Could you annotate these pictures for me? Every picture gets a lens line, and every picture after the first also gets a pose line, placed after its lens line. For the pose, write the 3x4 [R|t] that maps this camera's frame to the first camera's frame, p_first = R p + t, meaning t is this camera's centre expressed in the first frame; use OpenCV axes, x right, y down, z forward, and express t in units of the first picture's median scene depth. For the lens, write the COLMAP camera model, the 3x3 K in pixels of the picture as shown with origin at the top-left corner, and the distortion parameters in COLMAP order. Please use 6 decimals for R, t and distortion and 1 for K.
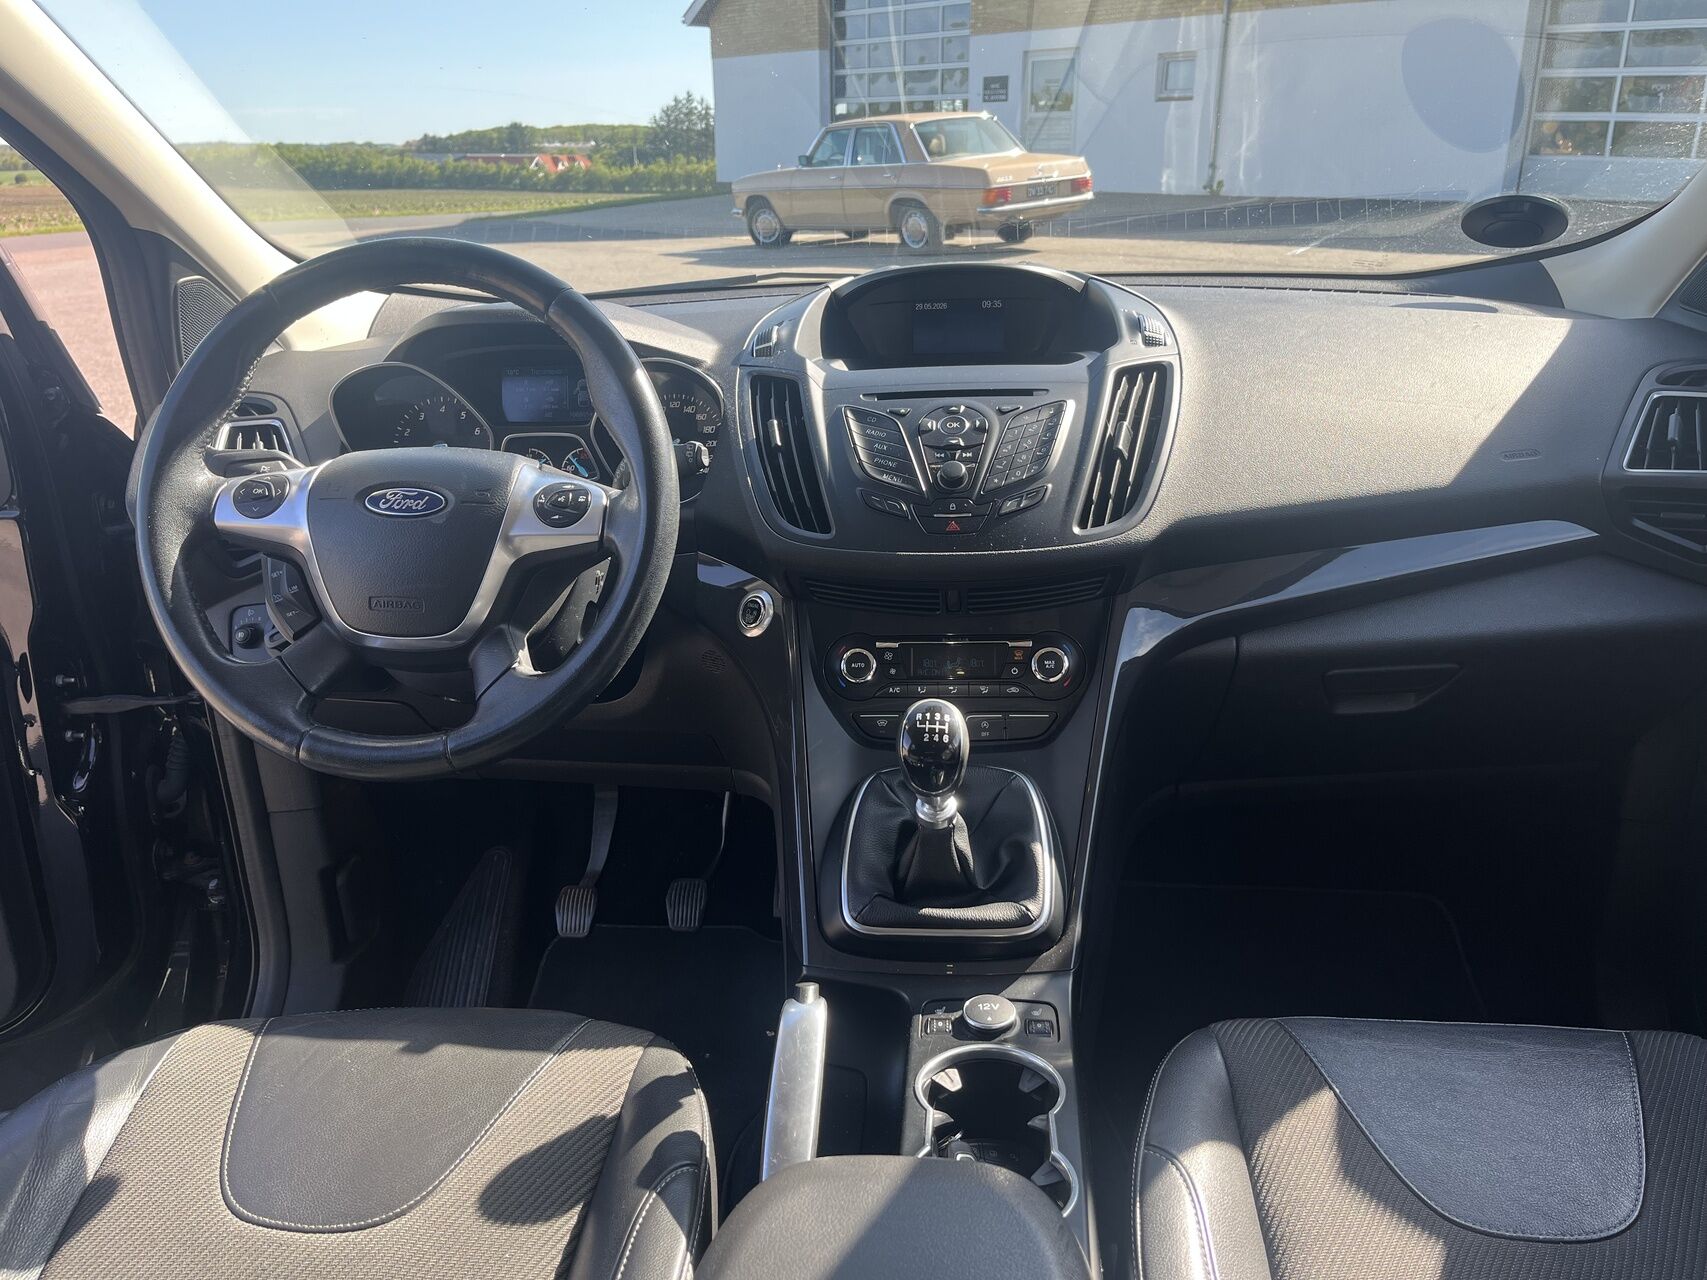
lens RADIAL K [[1288.4, 0, 859.2], [0, 1288.4, 638.3], [0, 0, 1]] dist [-0.009850, -0.006286]
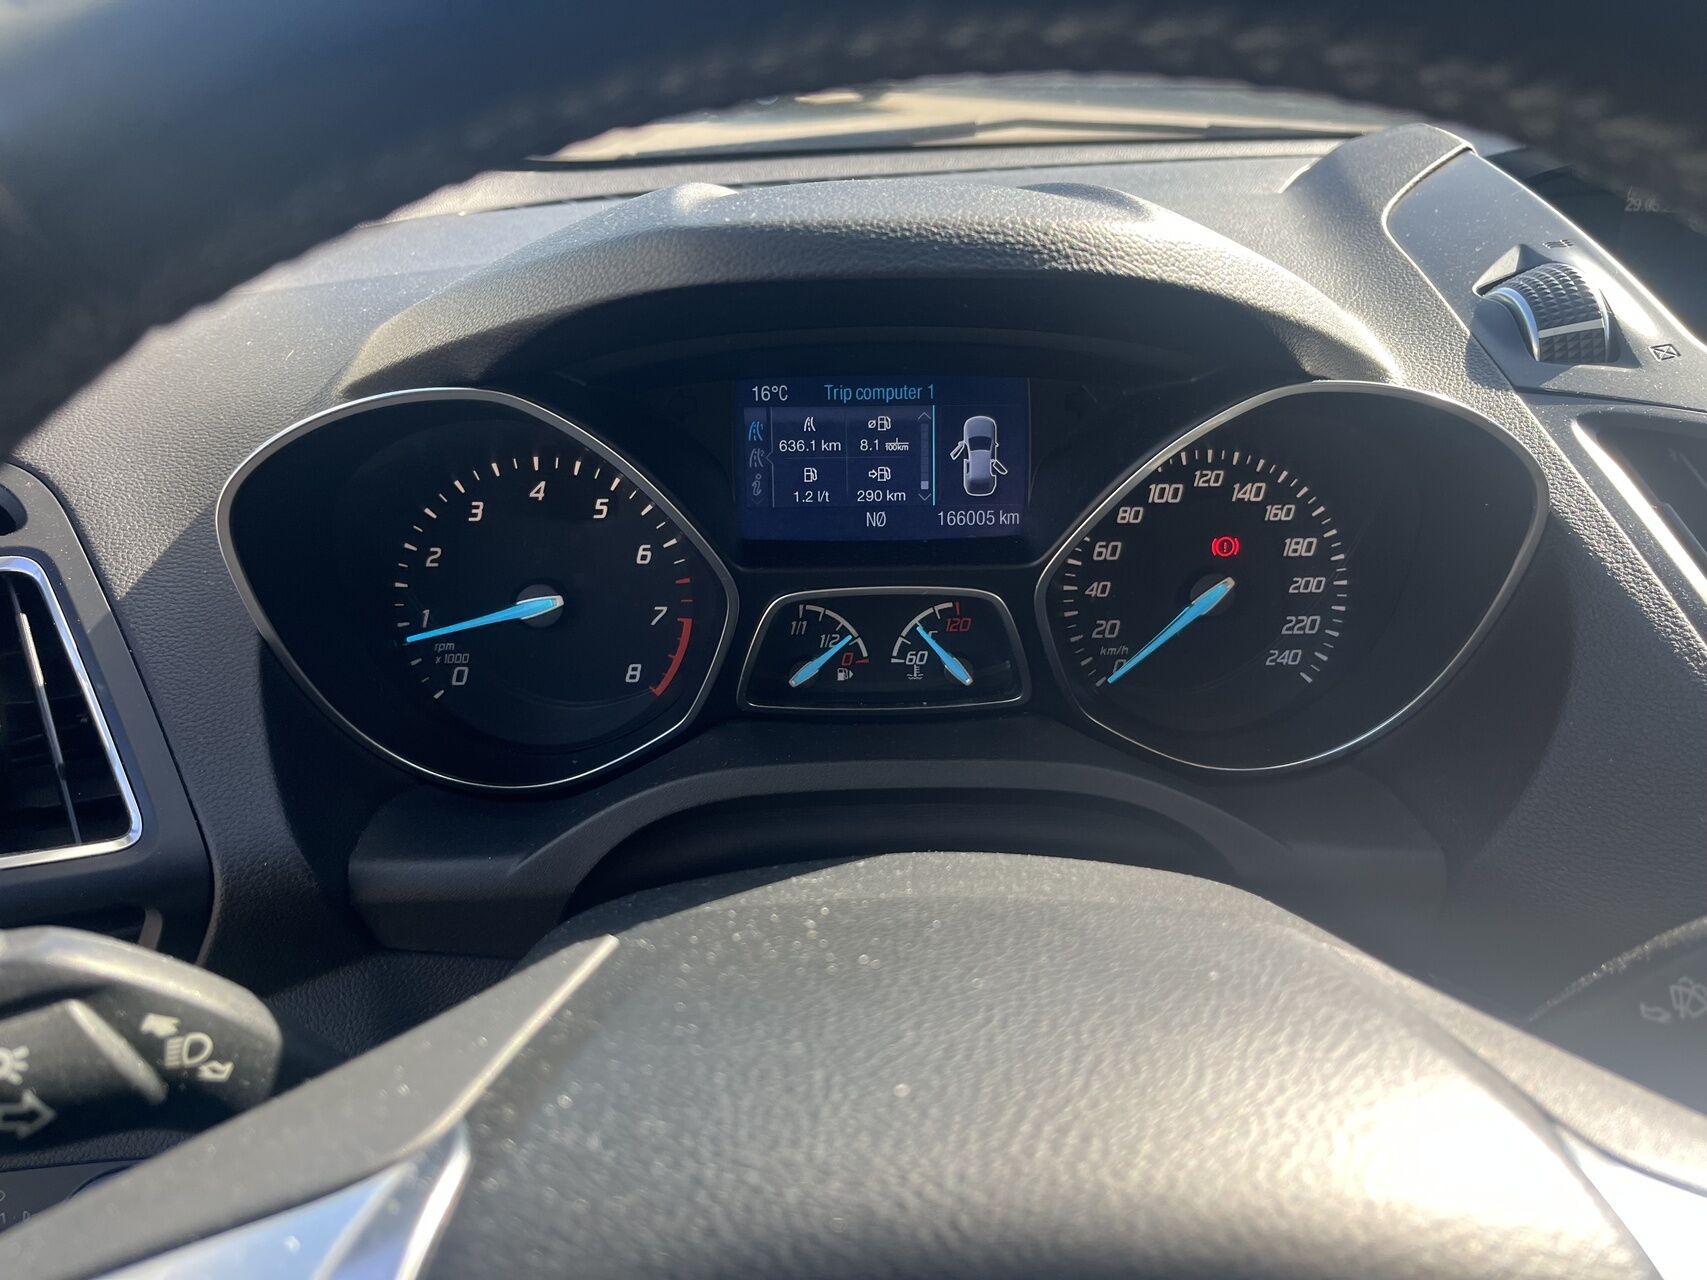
lens RADIAL K [[1288.4, 0, 850.2], [0, 1288.4, 640.7], [0, 0, 1]] dist [-0.009850, -0.006286]
pose [[0.991716, -0.026112, 0.125770, -0.291356], [0.013500, 0.994885, 0.100112, -0.174957], [-0.127741, -0.097585, 0.986995, 0.656612]]
